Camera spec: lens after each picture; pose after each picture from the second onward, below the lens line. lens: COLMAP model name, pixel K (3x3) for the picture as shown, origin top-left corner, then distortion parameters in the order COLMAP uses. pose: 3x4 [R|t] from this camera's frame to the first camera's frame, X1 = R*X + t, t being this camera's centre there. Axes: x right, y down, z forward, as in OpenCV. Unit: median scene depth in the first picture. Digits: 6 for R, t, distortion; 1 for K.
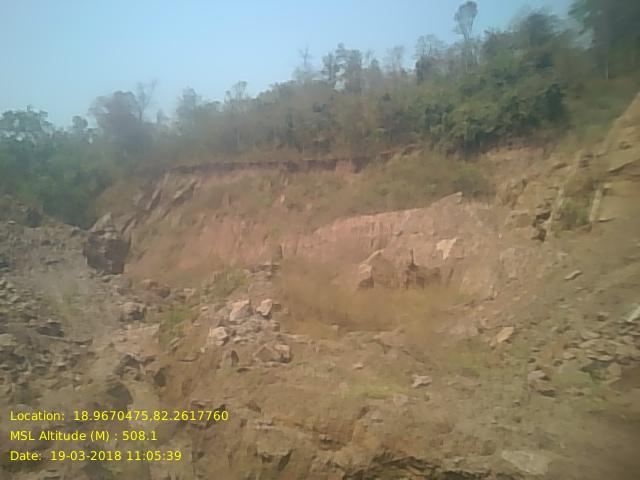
lens RADIAL K [[541.0, 0, 320.7], [0, 541.0, 252.6], [0, 0, 1]] dist [0.079690, -0.205343]
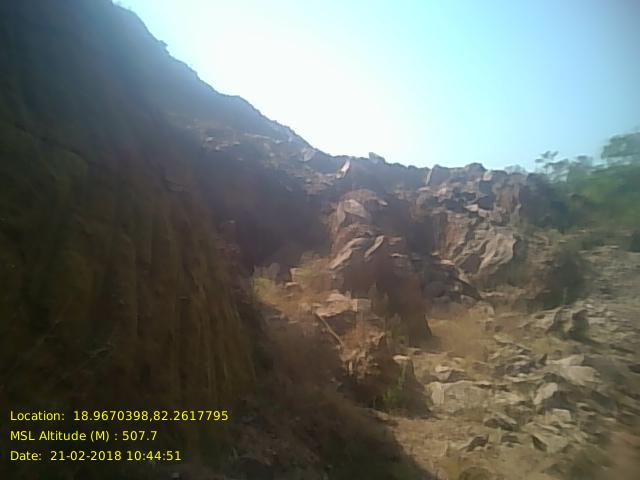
lens RADIAL K [[541.0, 0, 315.6], [0, 541.0, 246.6], [0, 0, 1]] dist [0.079690, -0.205343]
pose [[0.512419, -0.022326, -0.858445, -0.021159], [-0.034287, 0.998333, -0.046431, 0.005030], [0.858051, 0.053225, 0.510799, 0.062461]]
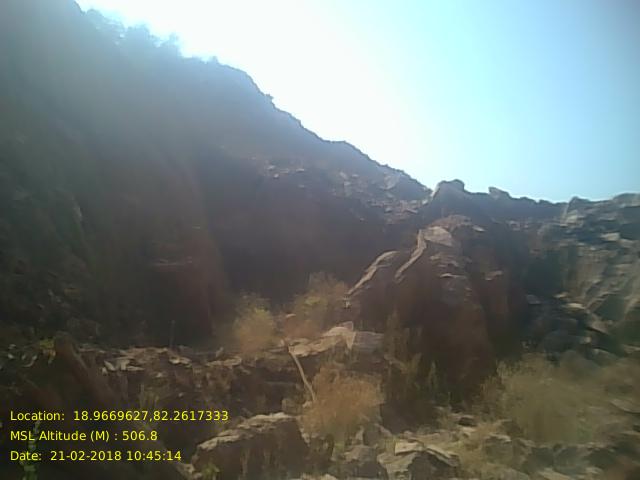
lens RADIAL K [[541.0, 0, 318.5], [0, 541.0, 245.7], [0, 0, 1]] dist [0.079690, -0.205343]
pose [[0.261595, -0.142633, -0.954581, -0.100369], [-0.038911, 0.986658, -0.158090, 0.025947], [0.964393, 0.078499, 0.252554, 0.212299]]
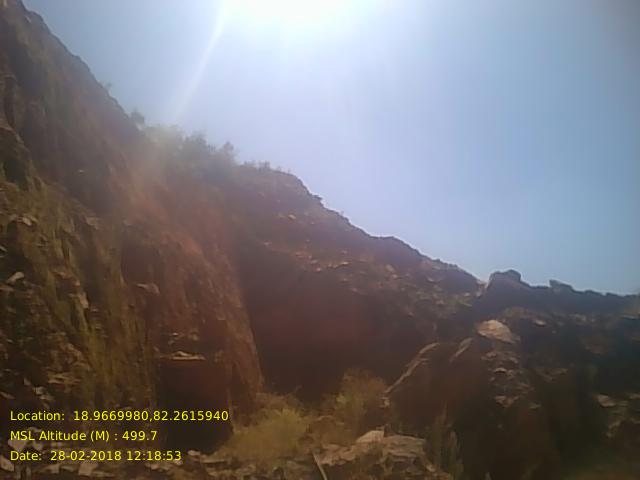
lens RADIAL K [[541.0, 0, 313.2], [0, 541.0, 242.6], [0, 0, 1]] dist [0.079690, -0.205343]
pose [[0.151644, -0.328040, -0.932413, -0.122175], [-0.048712, 0.939696, -0.338524, 0.027478], [0.987234, 0.096755, 0.126520, 0.231691]]
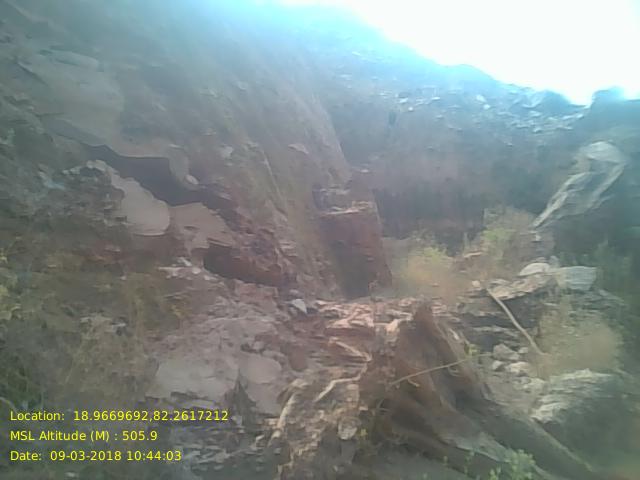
lens RADIAL K [[541.0, 0, 319.6], [0, 541.0, 247.3], [0, 0, 1]] dist [0.079690, -0.205343]
pose [[0.052691, -0.049403, -0.997388, -0.124986], [0.034763, 0.998261, -0.047609, 0.023803], [0.998006, -0.032164, 0.054317, 0.180706]]
